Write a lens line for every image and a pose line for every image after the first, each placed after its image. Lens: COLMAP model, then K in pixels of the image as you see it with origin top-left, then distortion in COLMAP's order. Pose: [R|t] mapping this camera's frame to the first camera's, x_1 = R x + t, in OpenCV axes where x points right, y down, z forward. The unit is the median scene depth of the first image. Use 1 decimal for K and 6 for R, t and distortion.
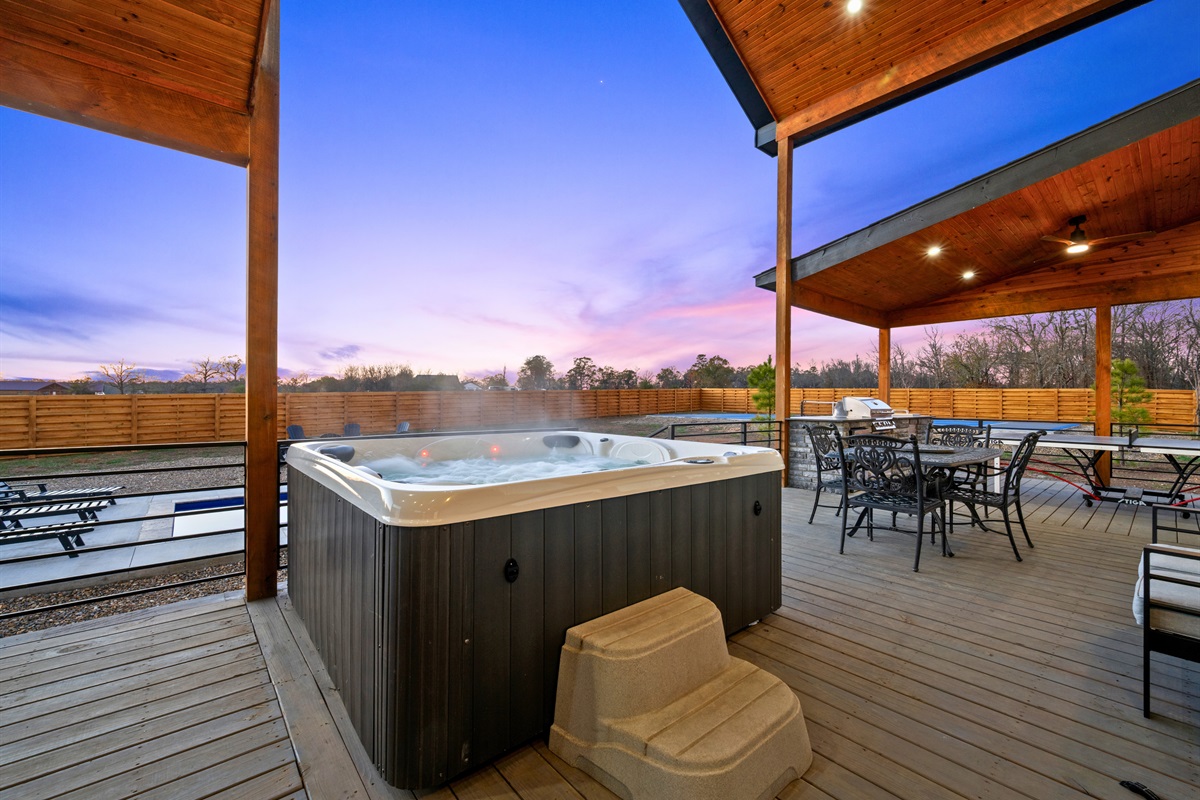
lens RADIAL K [[491.3, 0, 600.0], [0, 491.3, 400.0], [0, 0, 1]] dist [-0.005222, 0.000989]
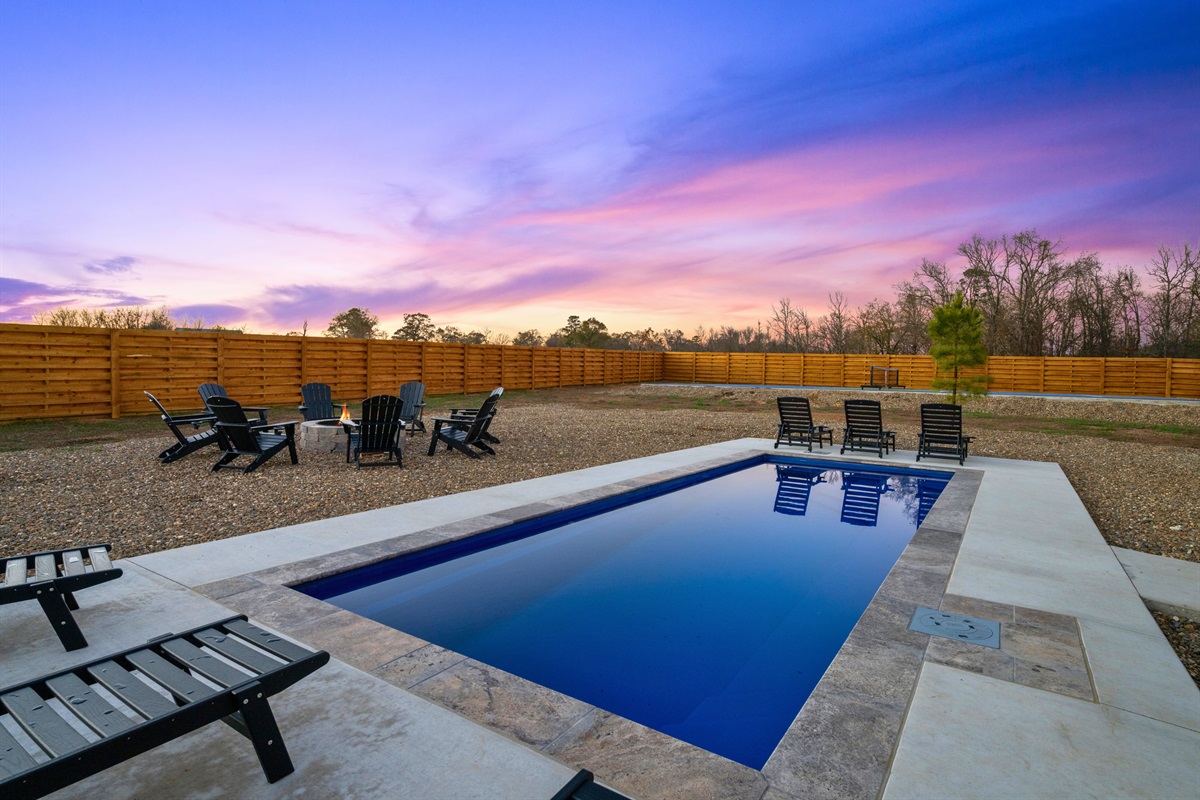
lens RADIAL K [[609.8, 0, 600.0], [0, 609.8, 400.0], [0, 0, 1]] dist [-0.000463, 0.000366]
pose [[0.961622, 0.003227, 0.274360, -0.311520], [-0.015477, 0.998977, 0.042497, 0.026518], [-0.273942, -0.045113, 0.960688, 0.224410]]
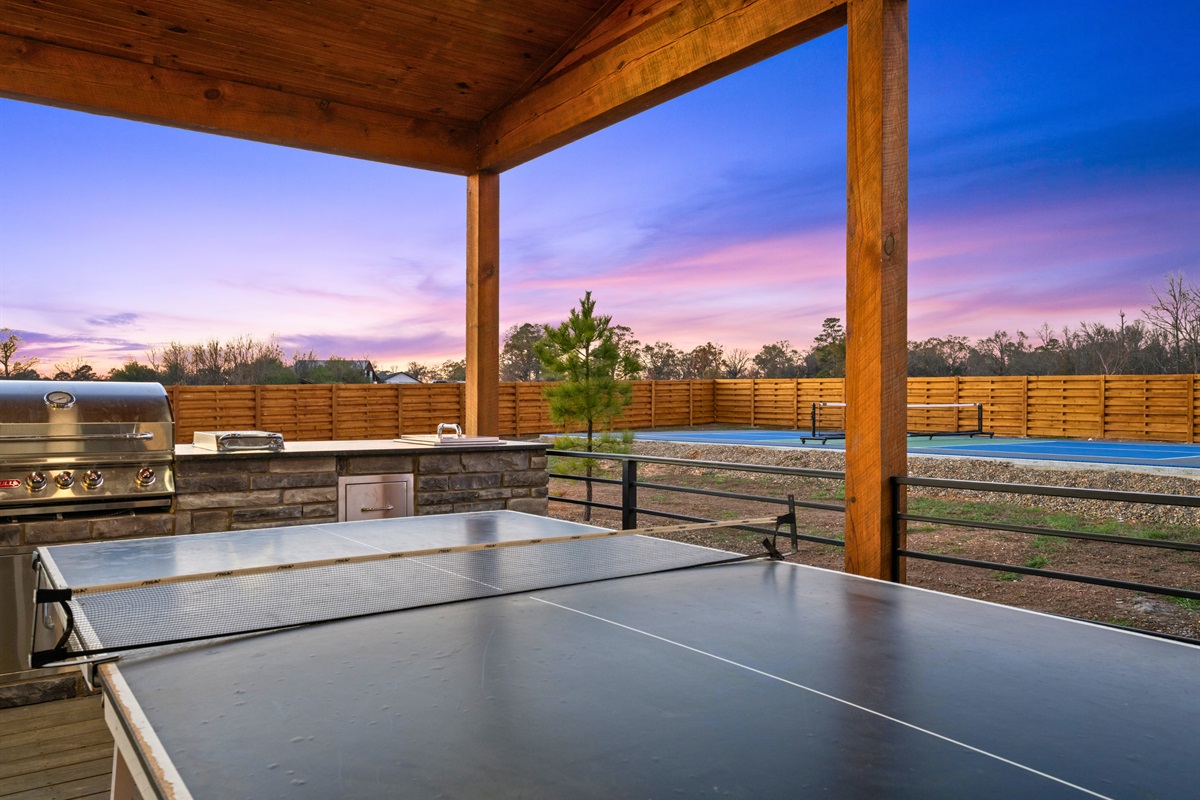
lens RADIAL K [[890.4, 0, 600.0], [0, 890.4, 400.0], [0, 0, 1]] dist [-0.000666, 0.002097]
pose [[0.997172, -0.005835, -0.074926, 0.322379], [0.005448, 0.999971, -0.005380, 0.003535], [0.074955, 0.004957, 0.997175, 0.190476]]
